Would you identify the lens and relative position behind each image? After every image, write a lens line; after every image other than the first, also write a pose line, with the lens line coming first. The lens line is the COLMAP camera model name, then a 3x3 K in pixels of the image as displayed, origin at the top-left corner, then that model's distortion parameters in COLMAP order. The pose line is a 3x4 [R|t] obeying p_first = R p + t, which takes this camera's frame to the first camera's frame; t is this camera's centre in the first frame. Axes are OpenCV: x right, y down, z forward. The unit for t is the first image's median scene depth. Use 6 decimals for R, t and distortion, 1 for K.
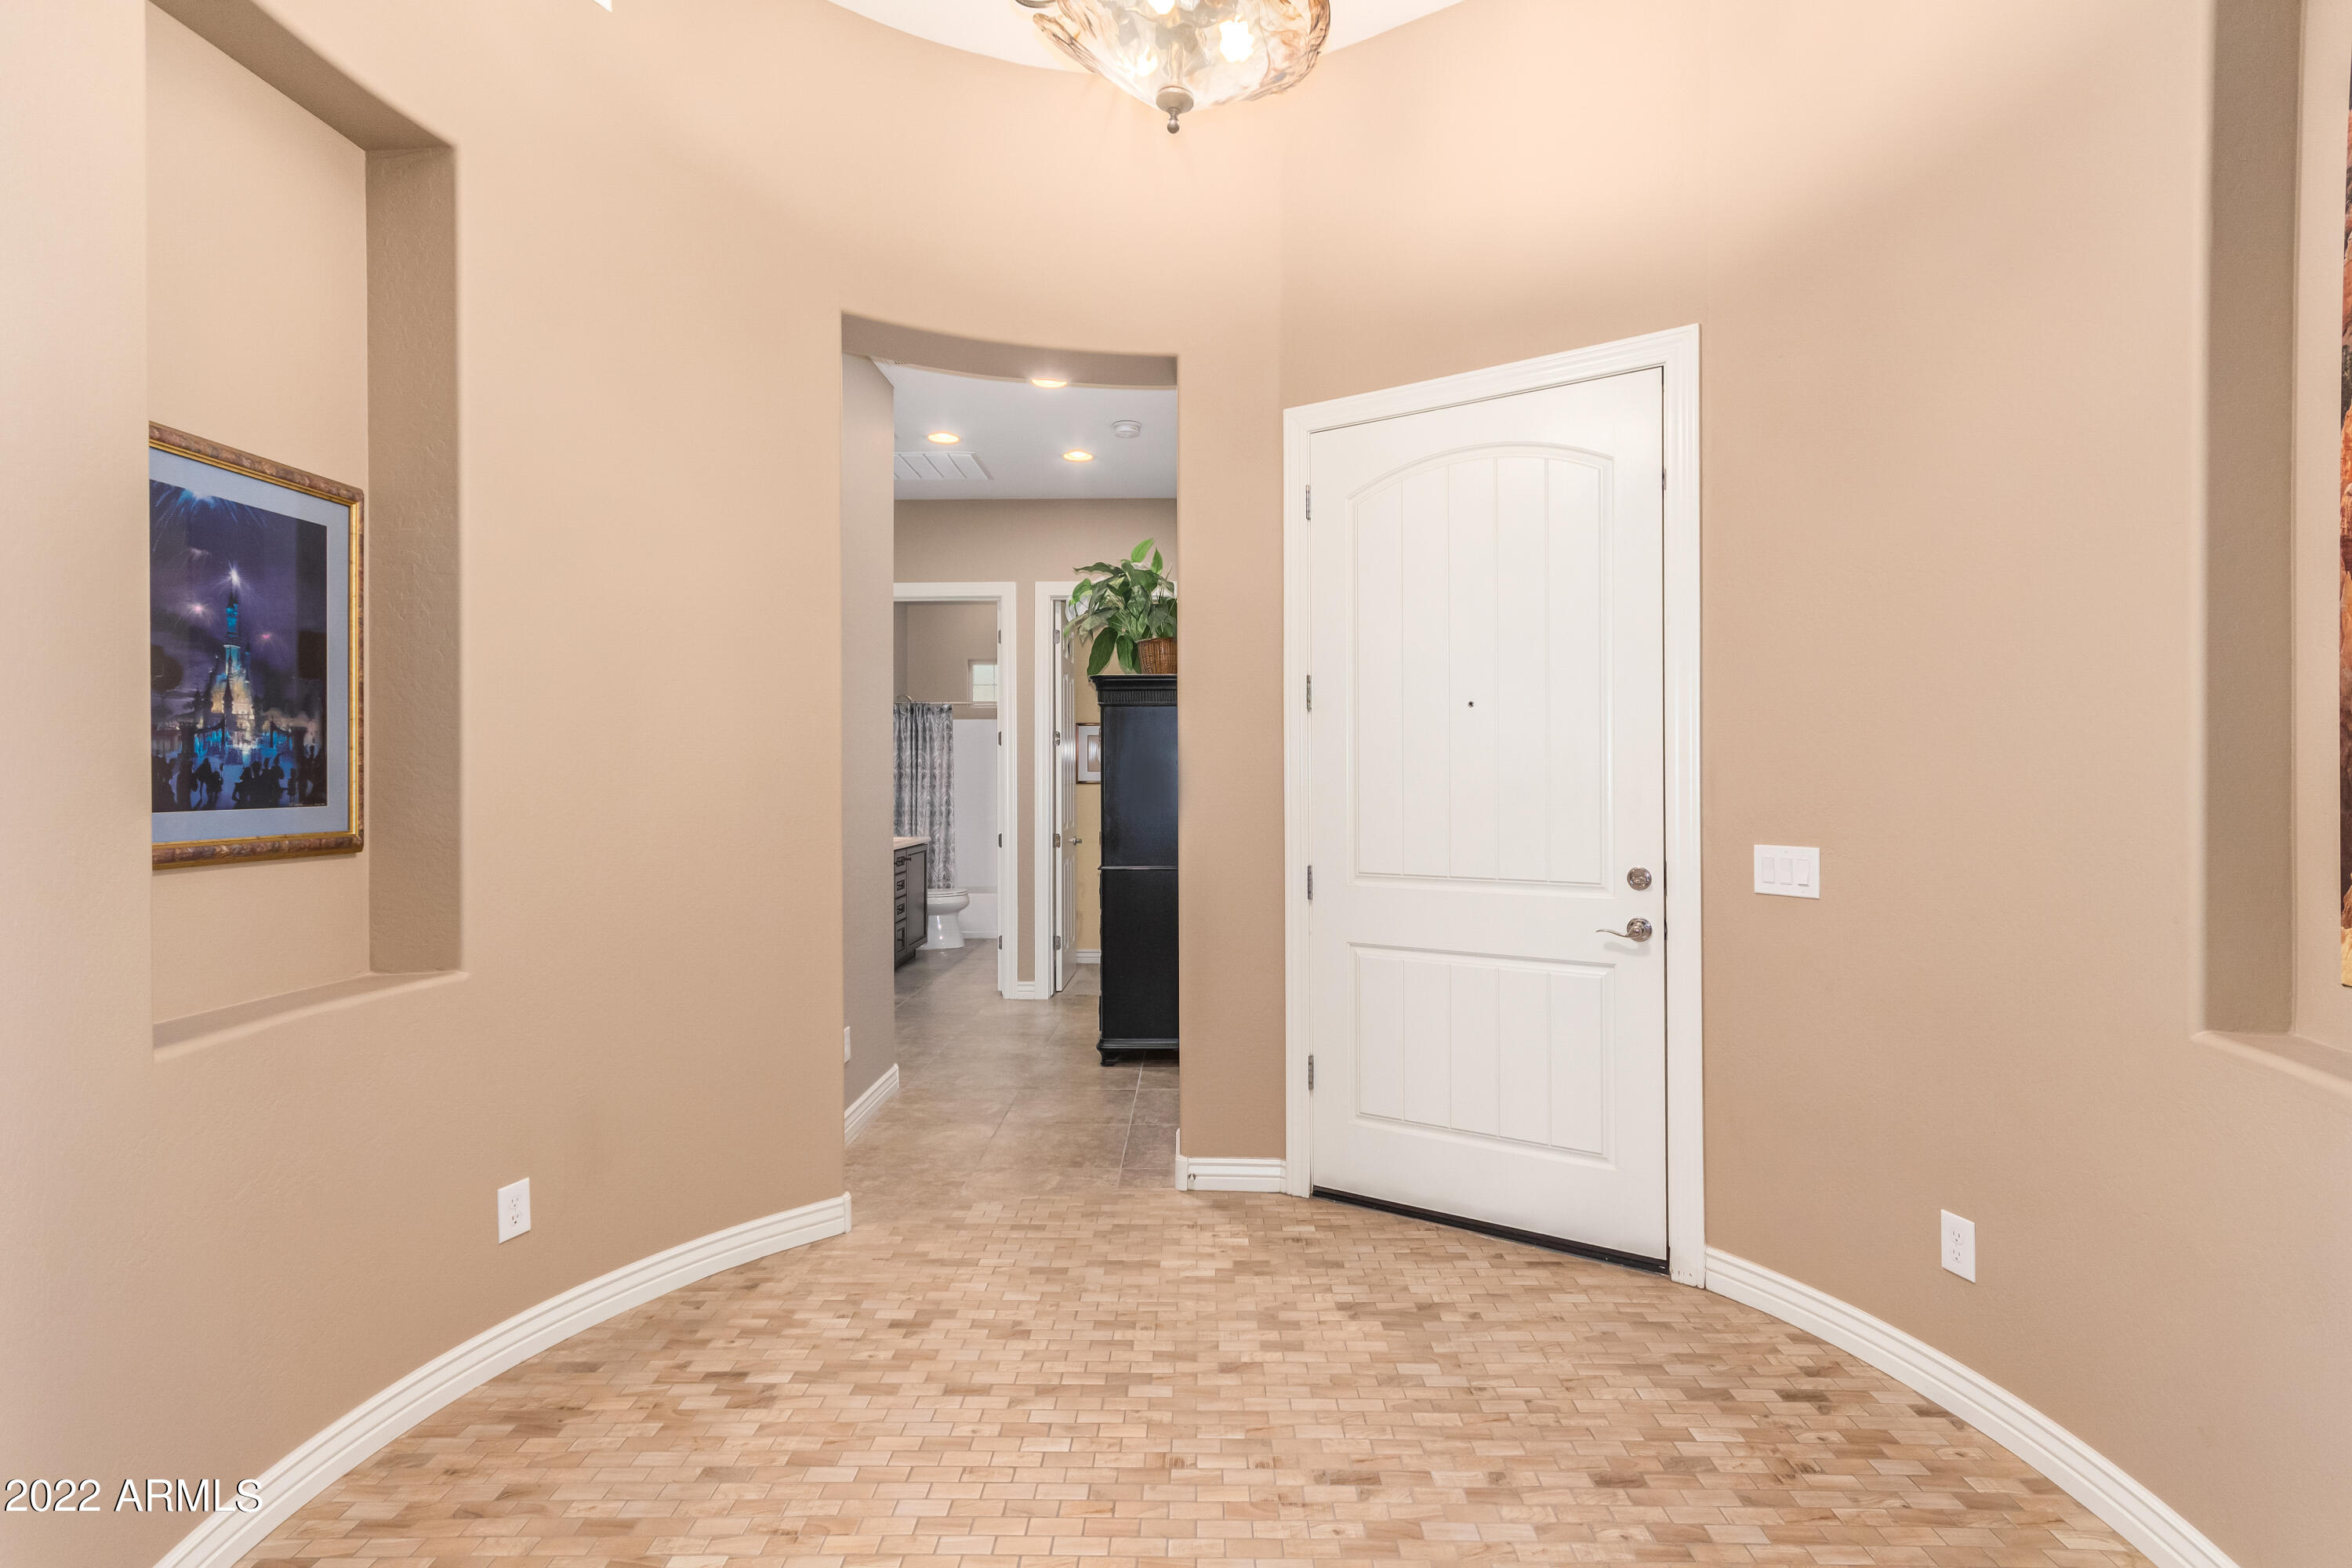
lens RADIAL K [[1103.2, 0, 1185.5], [0, 1103.2, 781.9], [0, 0, 1]] dist [0.008517, -0.001328]
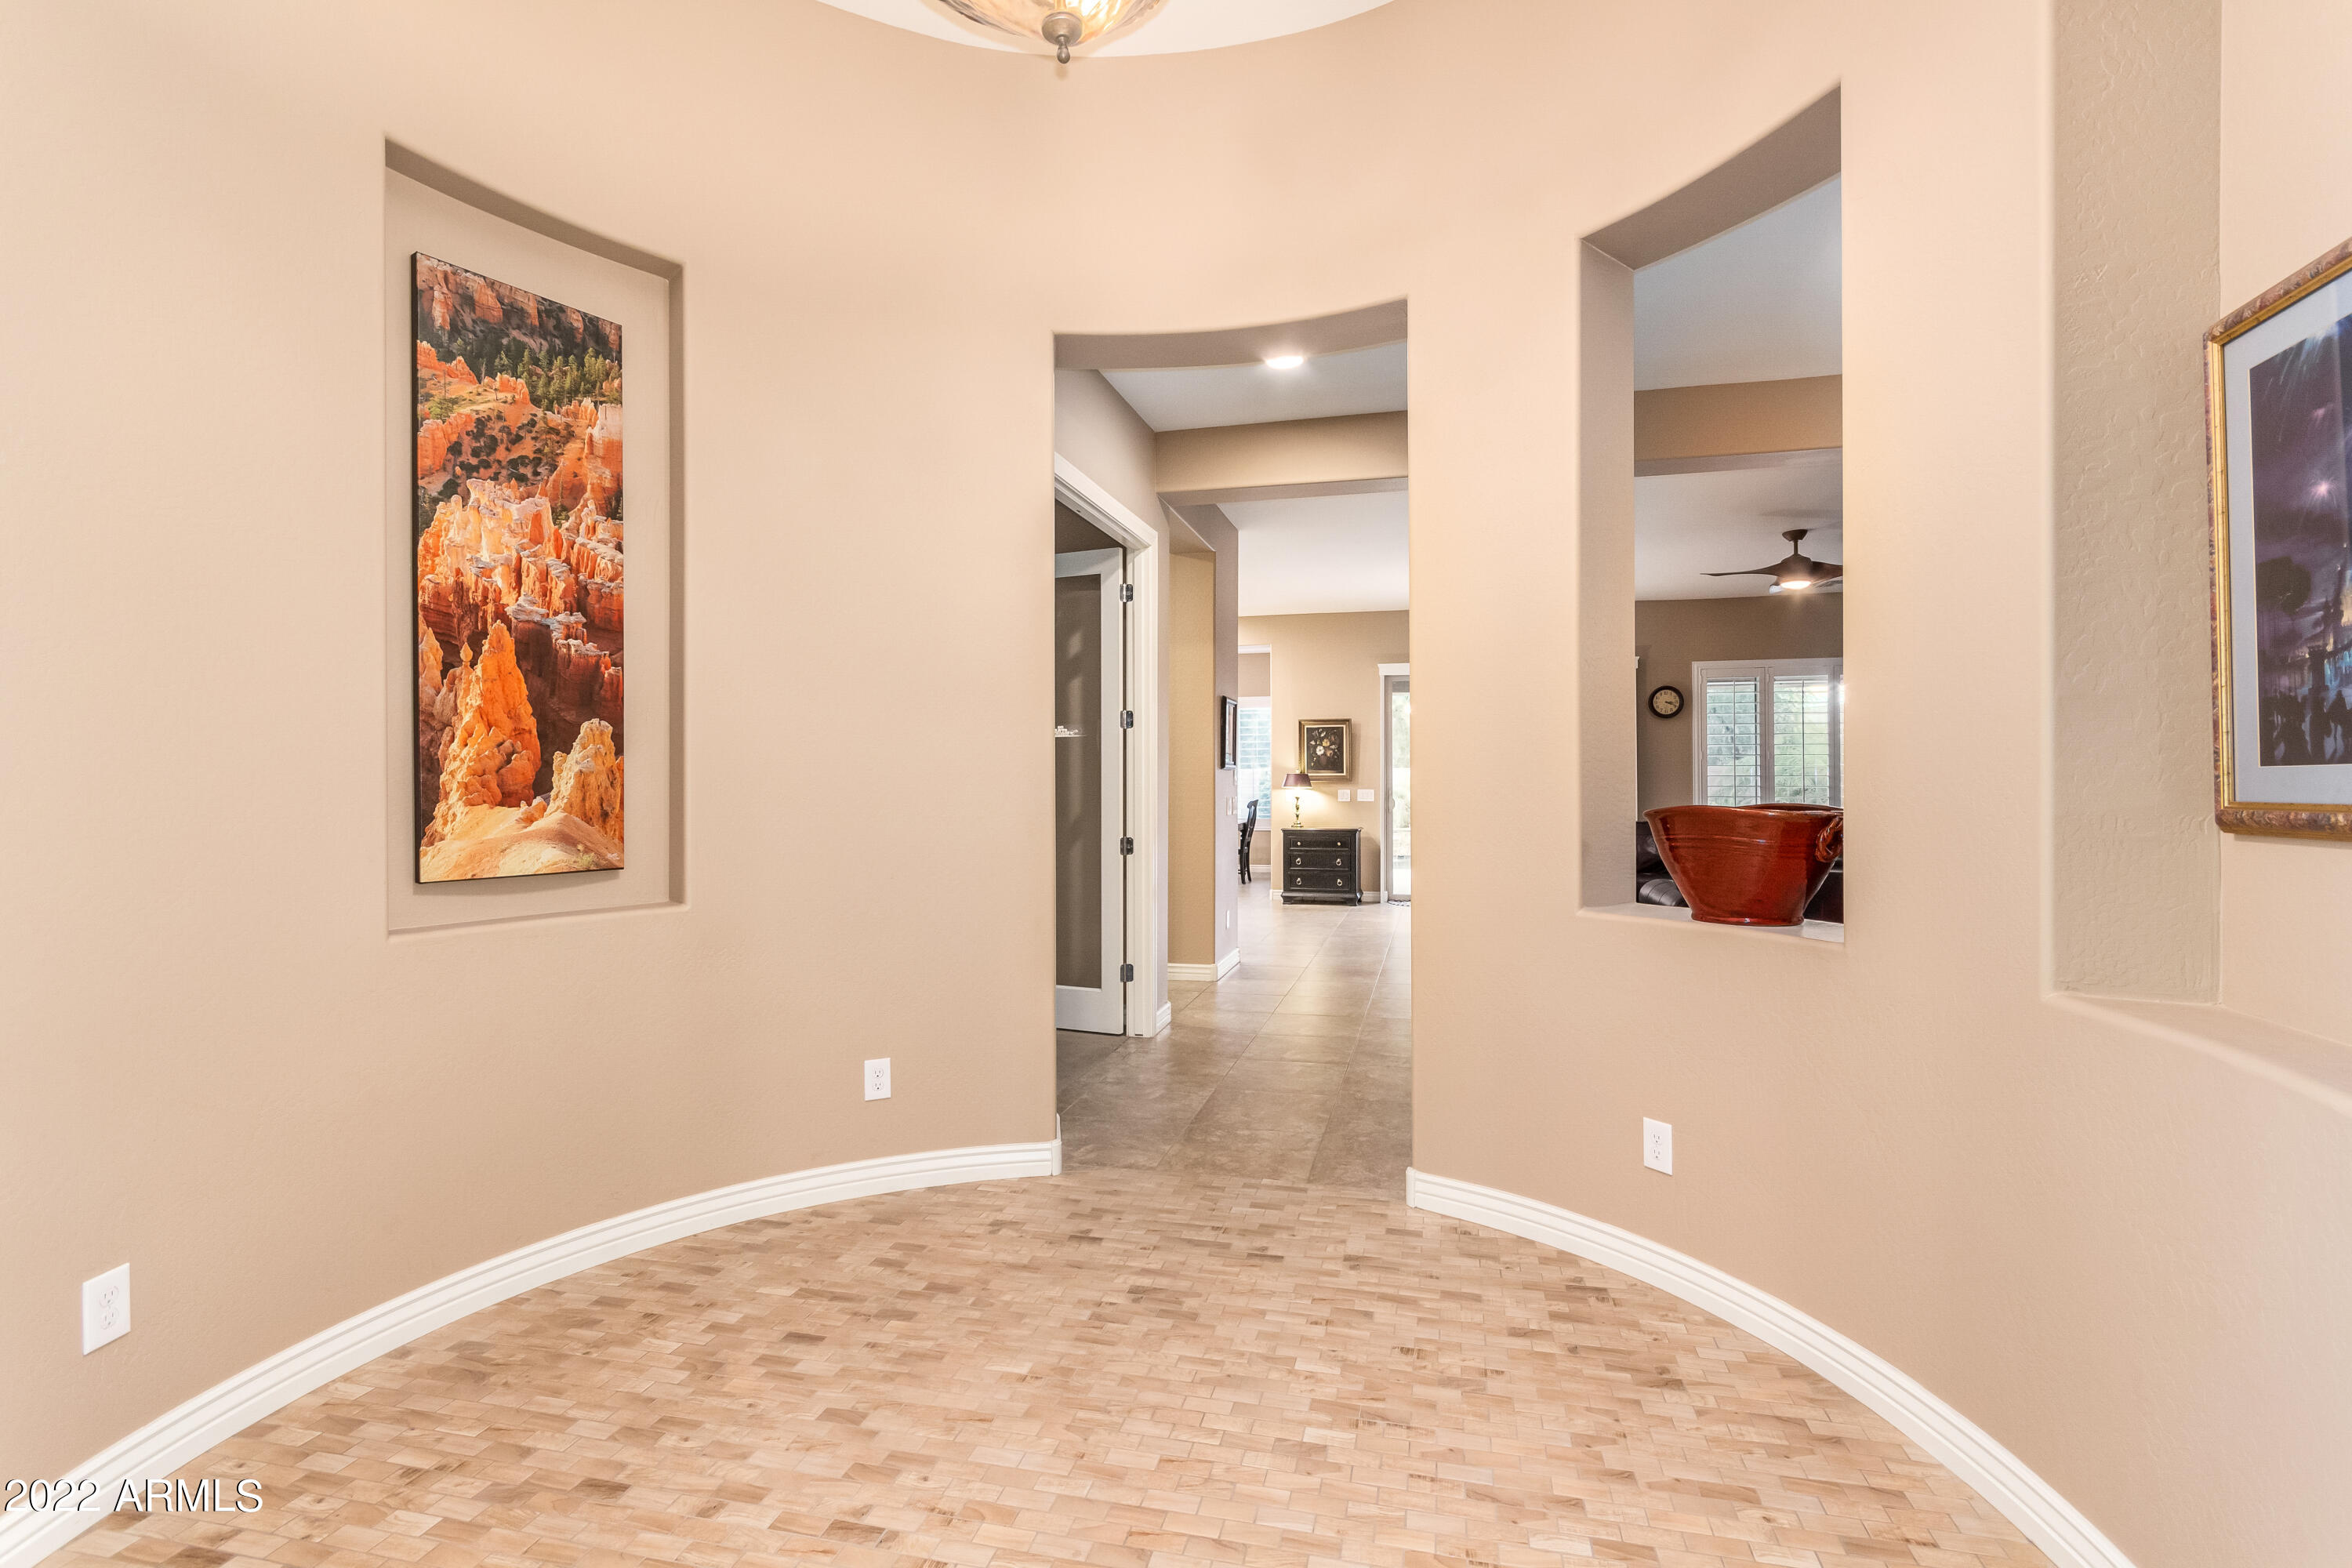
lens RADIAL K [[1103.2, 0, 1180.1], [0, 1103.2, 784.5], [0, 0, 1]] dist [0.008517, -0.001328]
pose [[-0.976347, 0.005041, 0.216152, -0.283744], [0.004926, 0.999987, -0.001072, 0.034026], [-0.216155, 0.000018, -0.976359, 1.735536]]
